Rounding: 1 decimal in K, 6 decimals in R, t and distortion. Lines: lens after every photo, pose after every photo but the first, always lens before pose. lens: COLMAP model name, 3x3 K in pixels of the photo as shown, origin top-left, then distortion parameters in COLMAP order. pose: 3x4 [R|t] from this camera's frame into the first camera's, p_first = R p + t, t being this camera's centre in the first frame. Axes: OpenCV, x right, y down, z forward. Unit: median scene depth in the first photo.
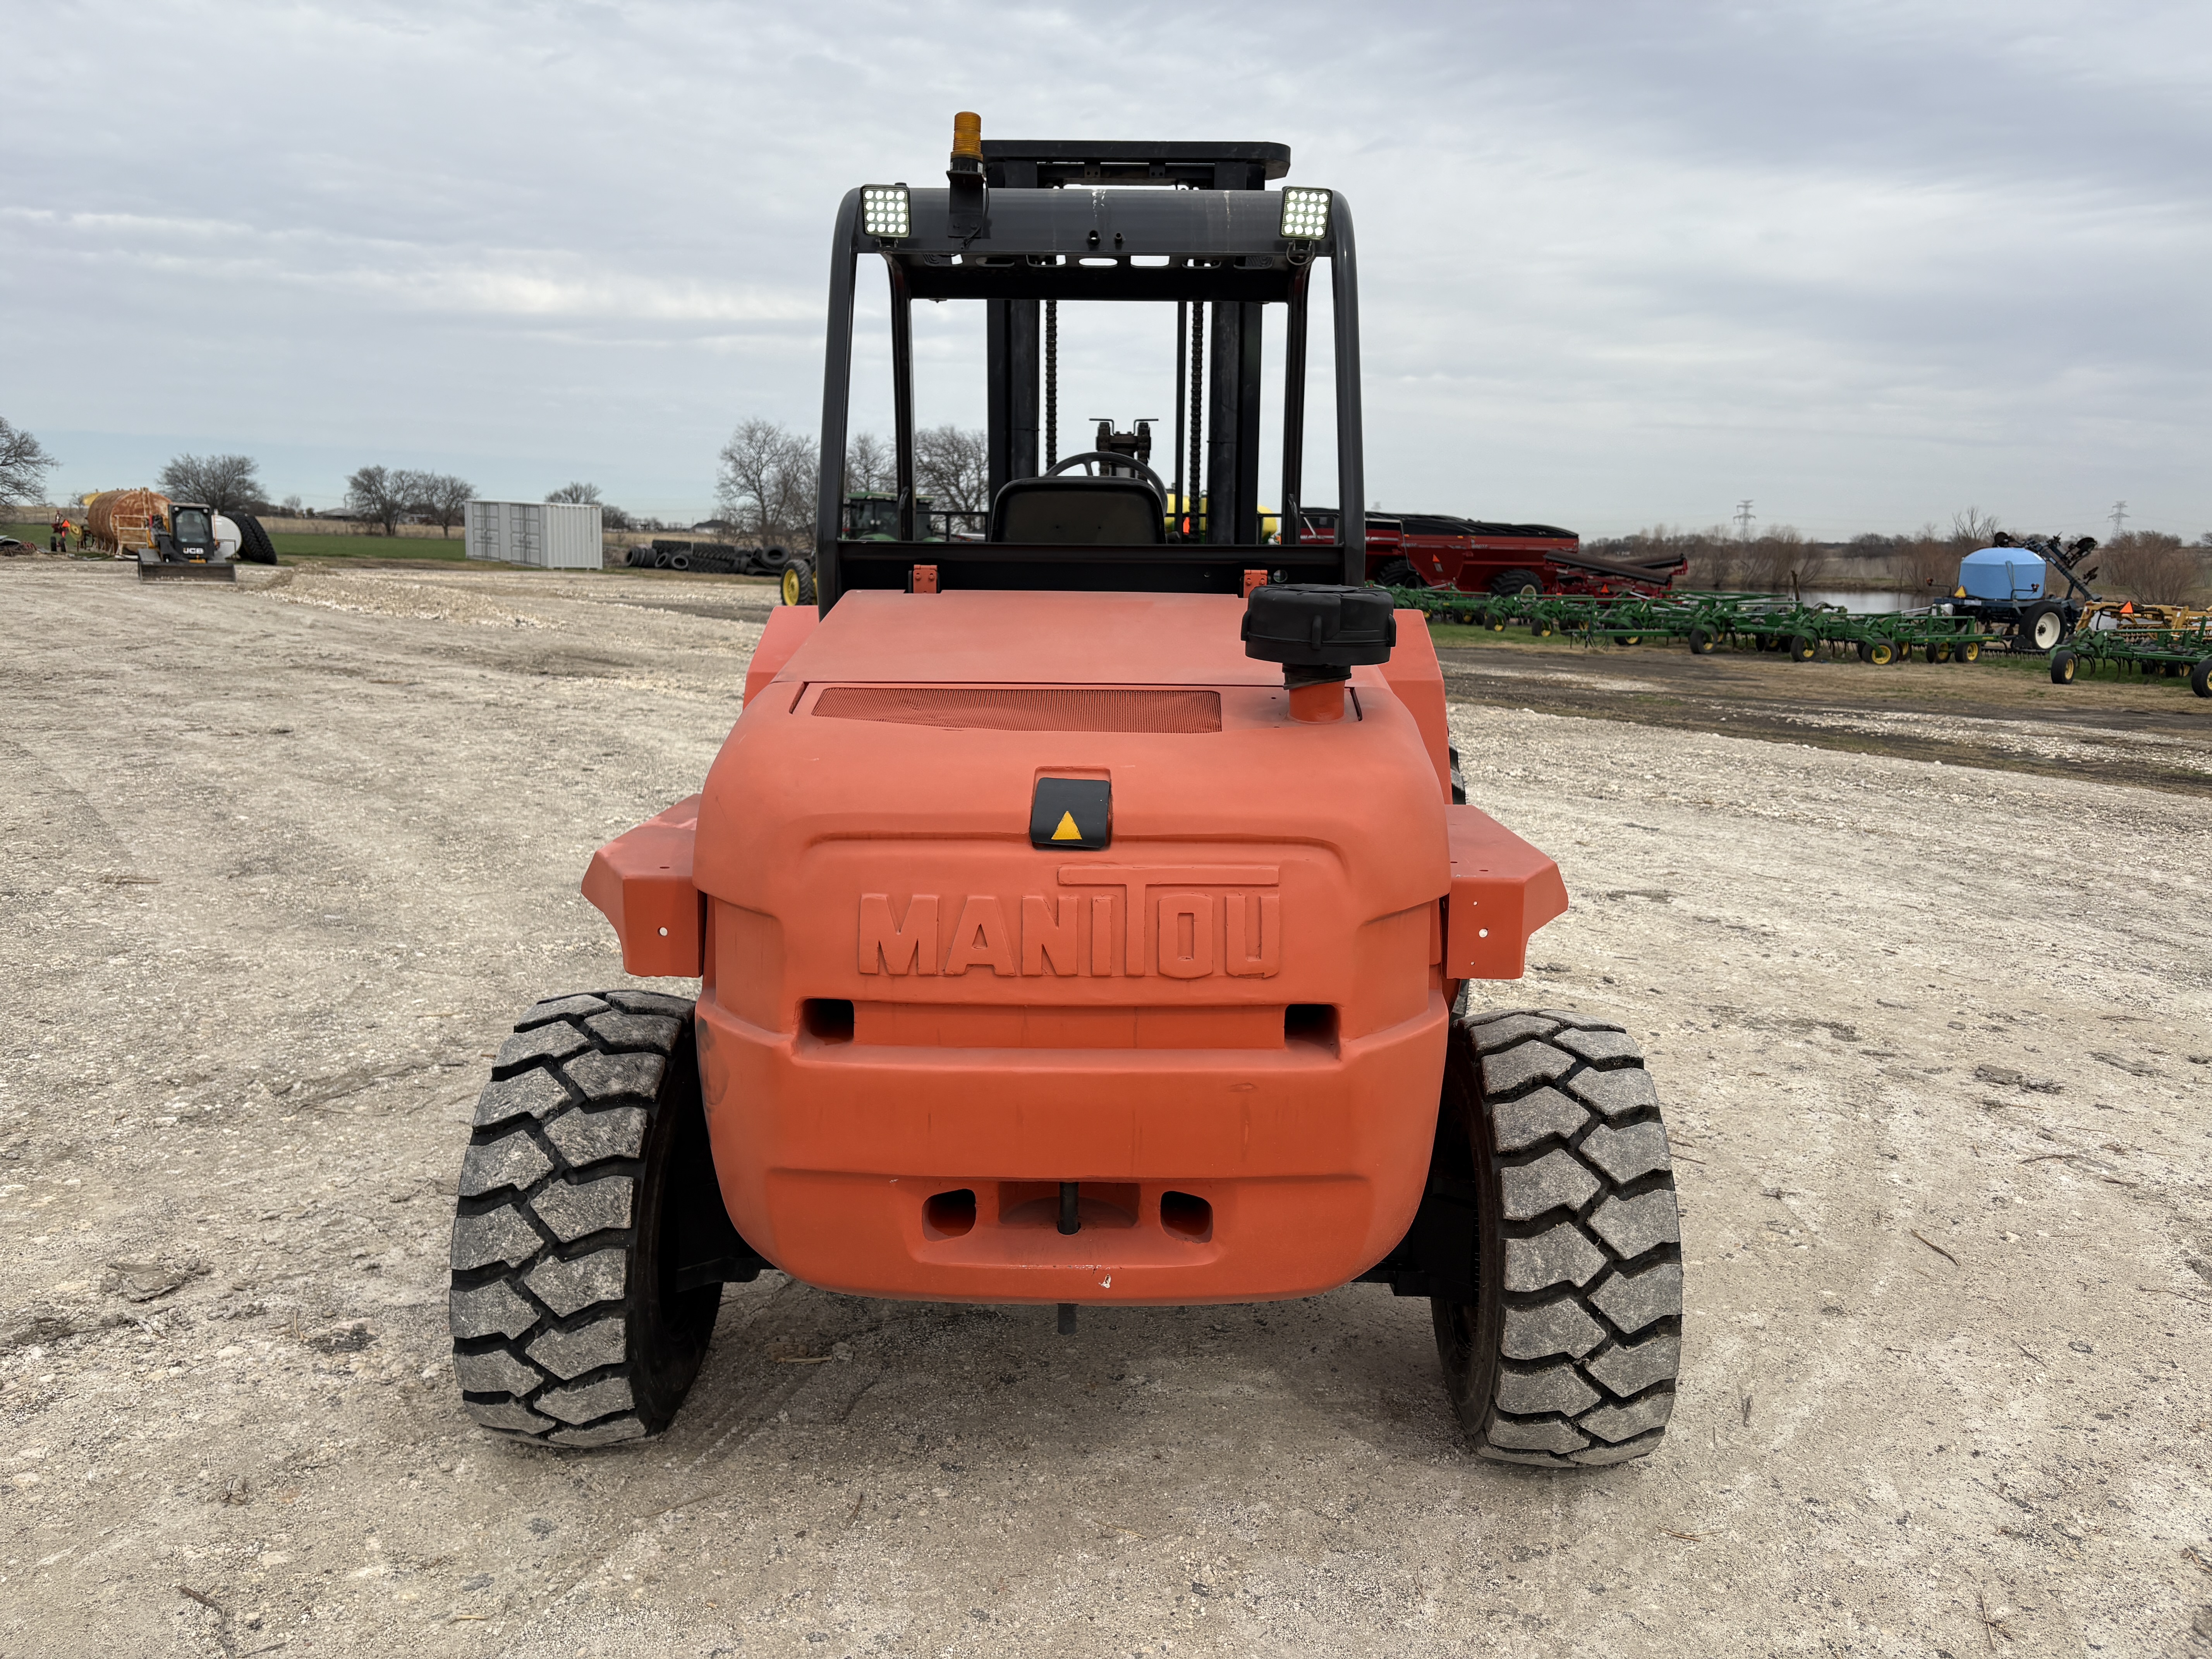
lens RADIAL K [[1670.8, 0, 1108.6], [0, 1670.8, 832.4], [0, 0, 1]] dist [0.051892, -0.054101]
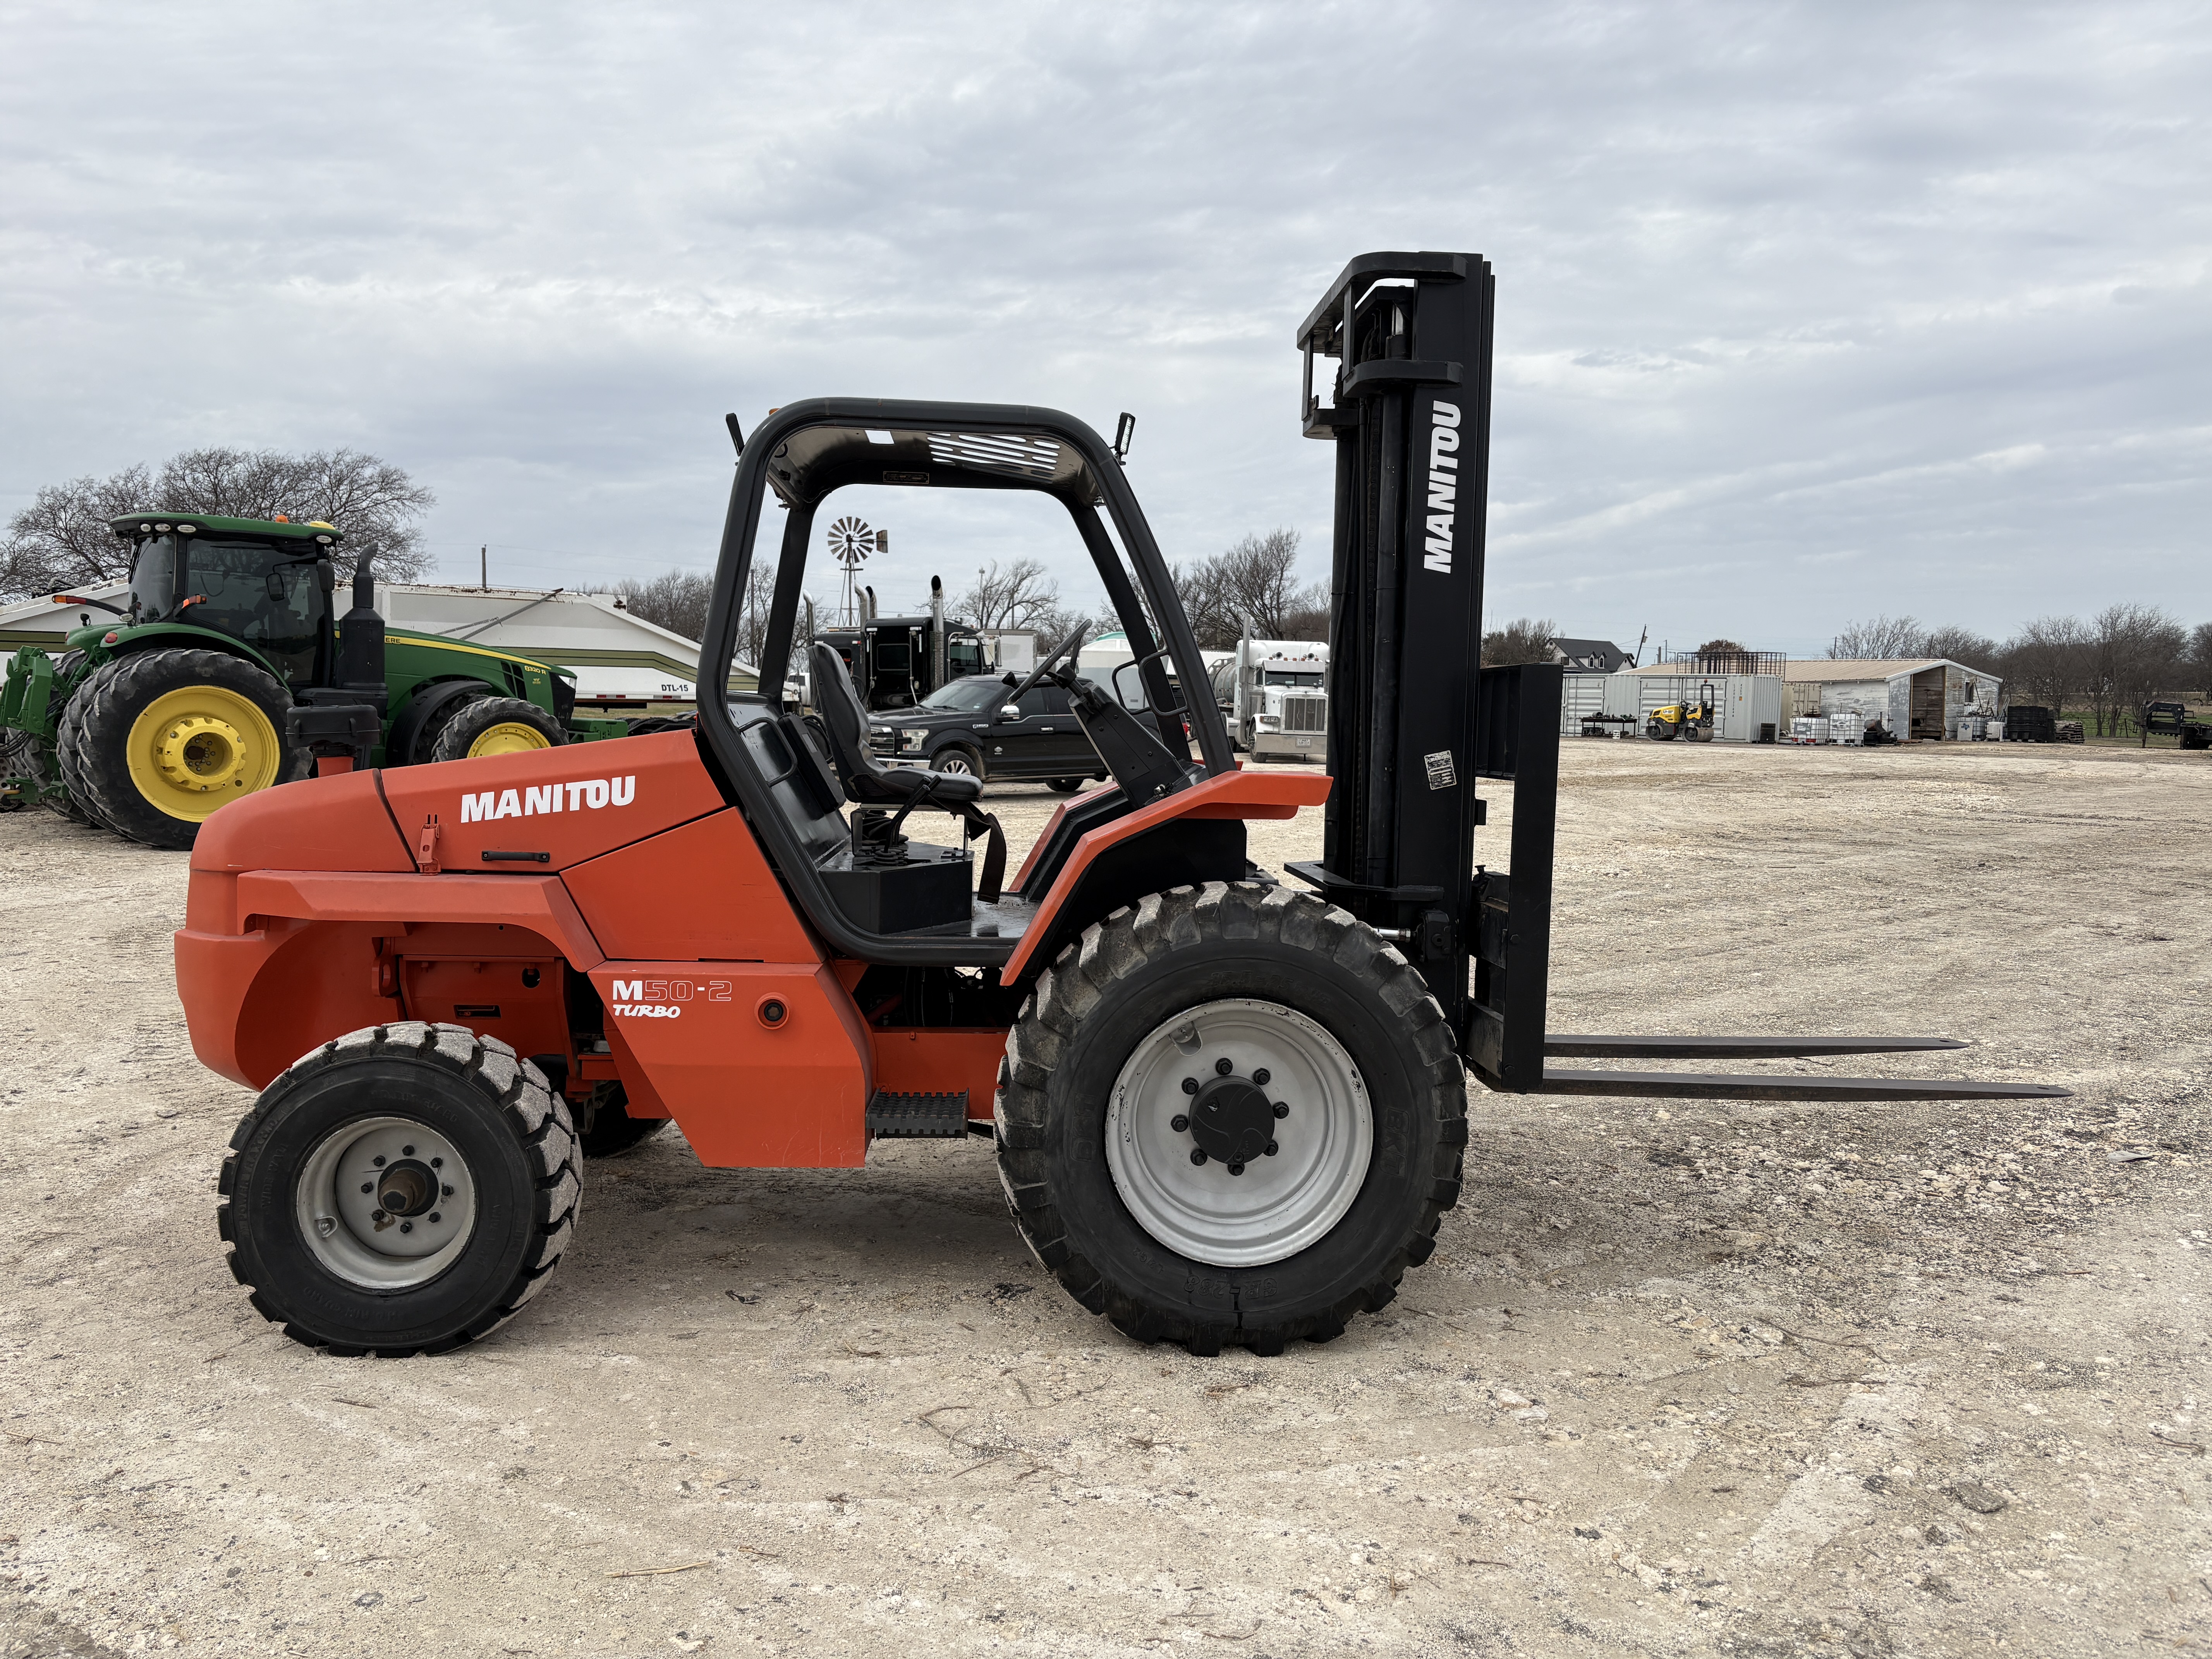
lens RADIAL K [[1670.8, 0, 1112.8], [0, 1670.8, 823.5], [0, 0, 1]] dist [0.051892, -0.054101]
pose [[0.073567, 0.052571, -0.995904, 1.281066], [-0.187468, 0.981537, 0.037964, -0.160506], [0.979512, 0.183908, 0.082064, 1.100502]]
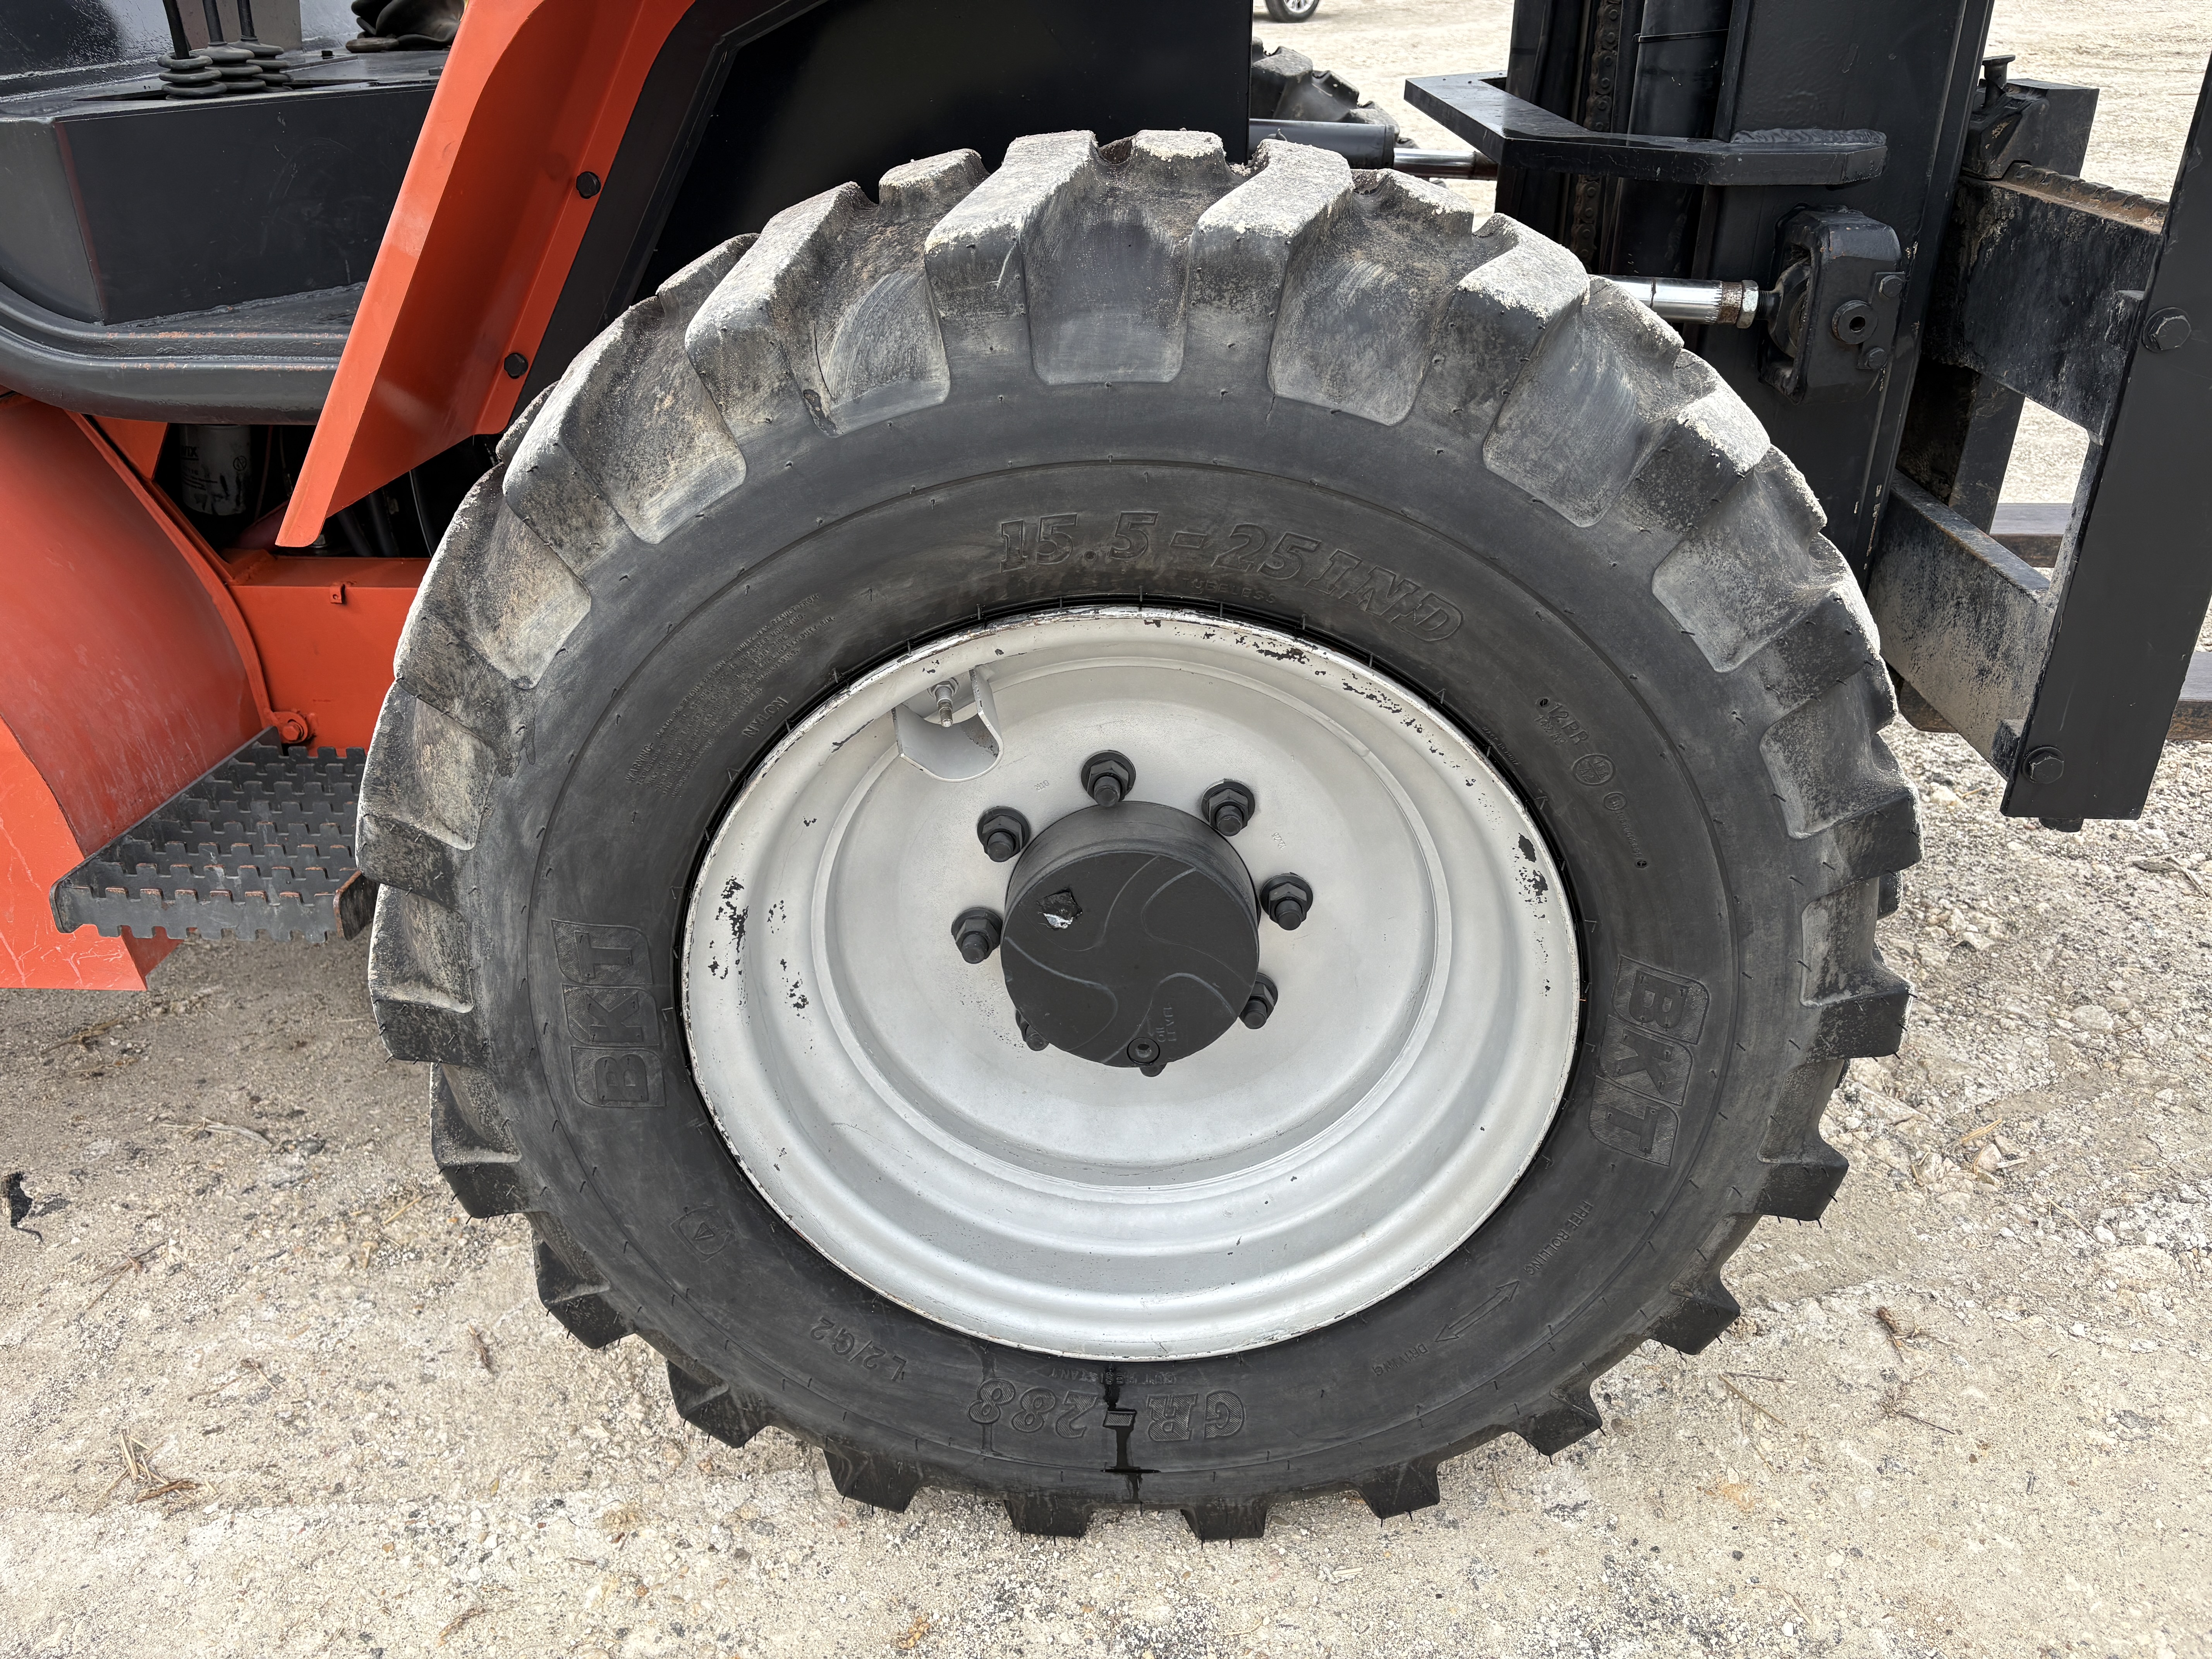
lens RADIAL K [[1670.8, 0, 1101.0], [0, 1670.8, 827.4], [0, 0, 1]] dist [0.051892, -0.054101]
pose [[-0.031830, 0.457102, -0.888844, 0.519354], [-0.161433, 0.875268, 0.455901, -0.123363], [0.986370, 0.158000, 0.045931, 1.274462]]
